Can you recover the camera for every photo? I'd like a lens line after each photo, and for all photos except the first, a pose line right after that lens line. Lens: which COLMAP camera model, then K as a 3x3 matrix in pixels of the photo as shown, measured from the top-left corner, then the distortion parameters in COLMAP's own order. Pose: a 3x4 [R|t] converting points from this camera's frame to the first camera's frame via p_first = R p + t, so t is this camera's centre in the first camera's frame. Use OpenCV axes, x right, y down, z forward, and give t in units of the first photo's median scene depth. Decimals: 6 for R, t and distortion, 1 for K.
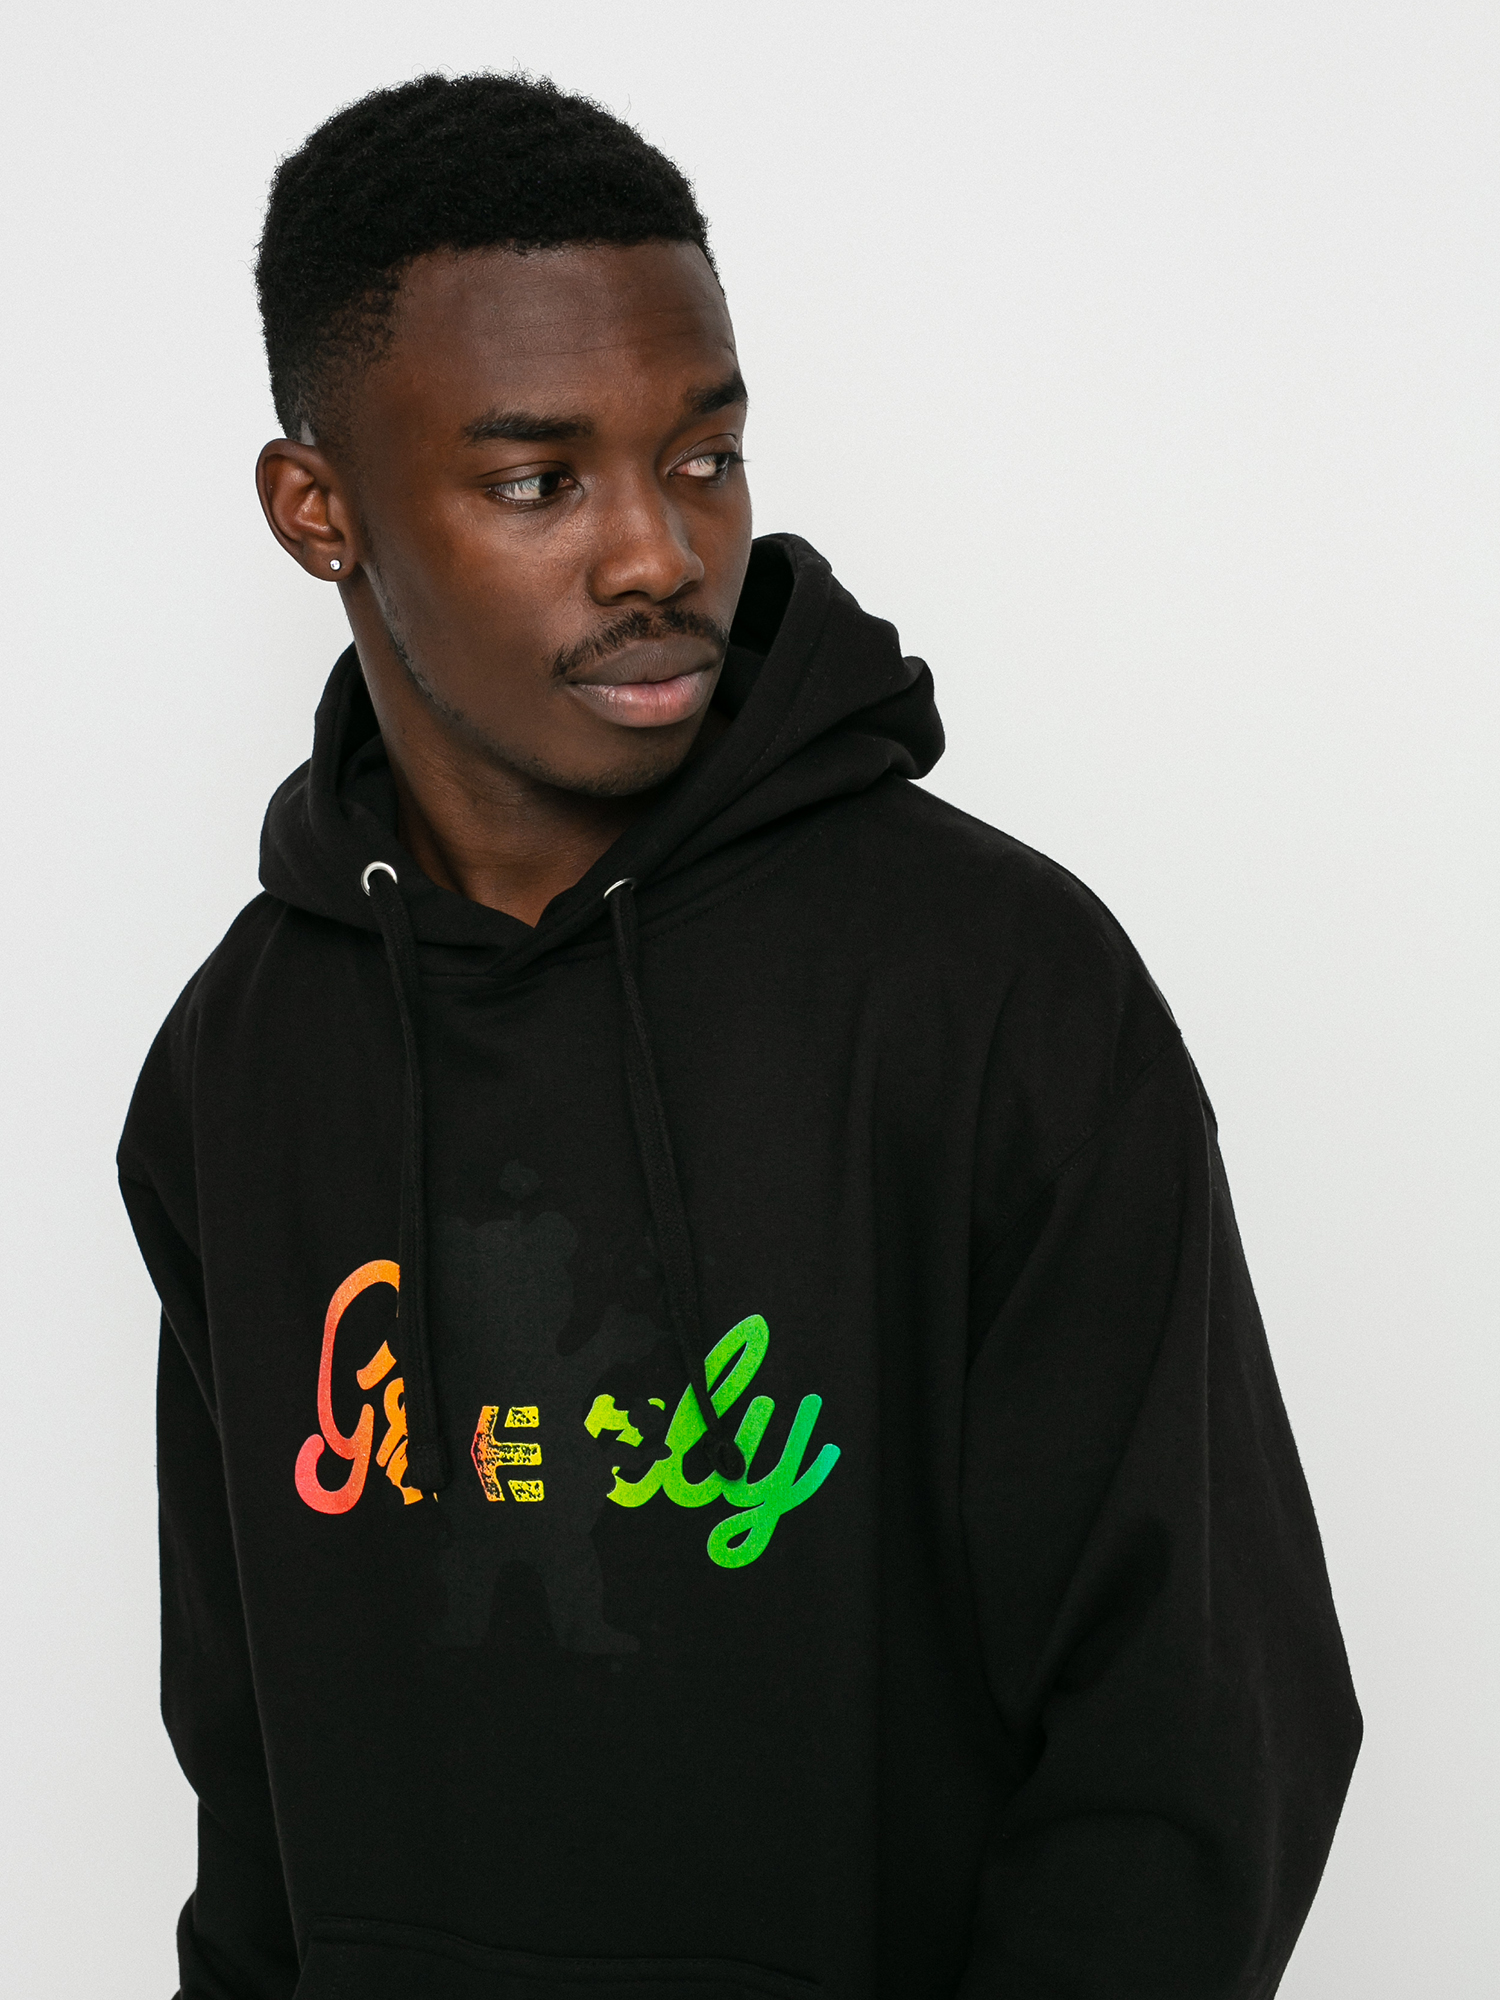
lens RADIAL K [[2843.8, 0, 750.0], [0, 2843.8, 1000.0], [0, 0, 1]] dist [-0.032430, -0.051433]
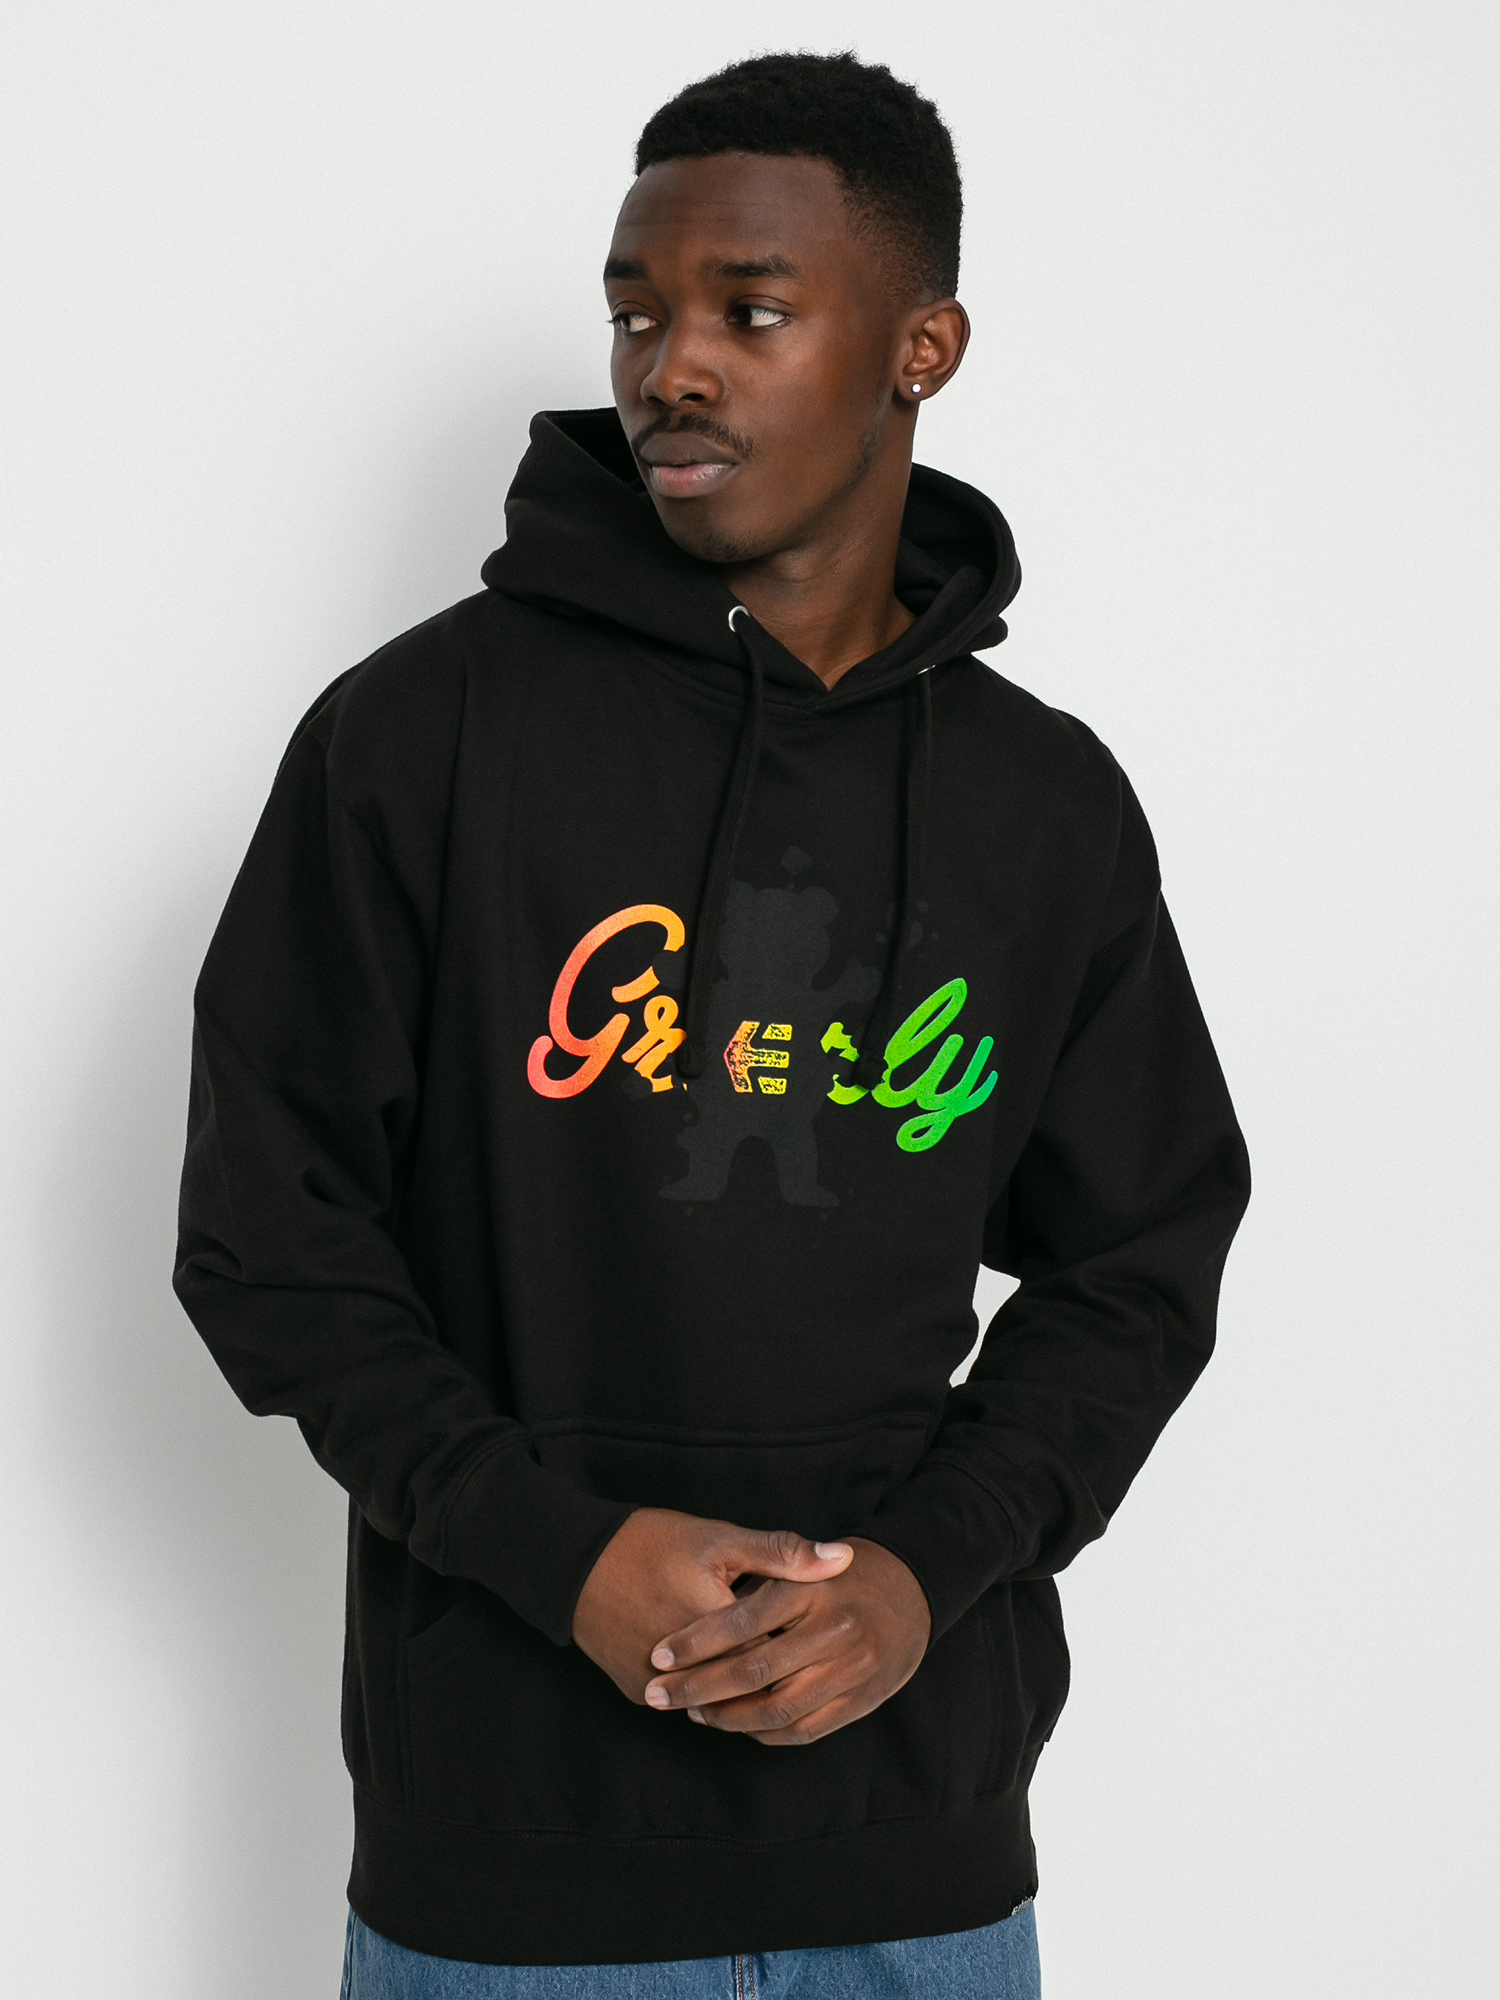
lens RADIAL K [[2843.8, 0, 750.0], [0, 2843.8, 1000.0], [0, 0, 1]] dist [-0.032430, -0.051433]
pose [[0.734217, 0.146595, 0.662899, -1.003168], [-0.138085, 0.988245, -0.065602, 0.223874], [-0.664724, -0.043370, 0.745830, -0.012467]]
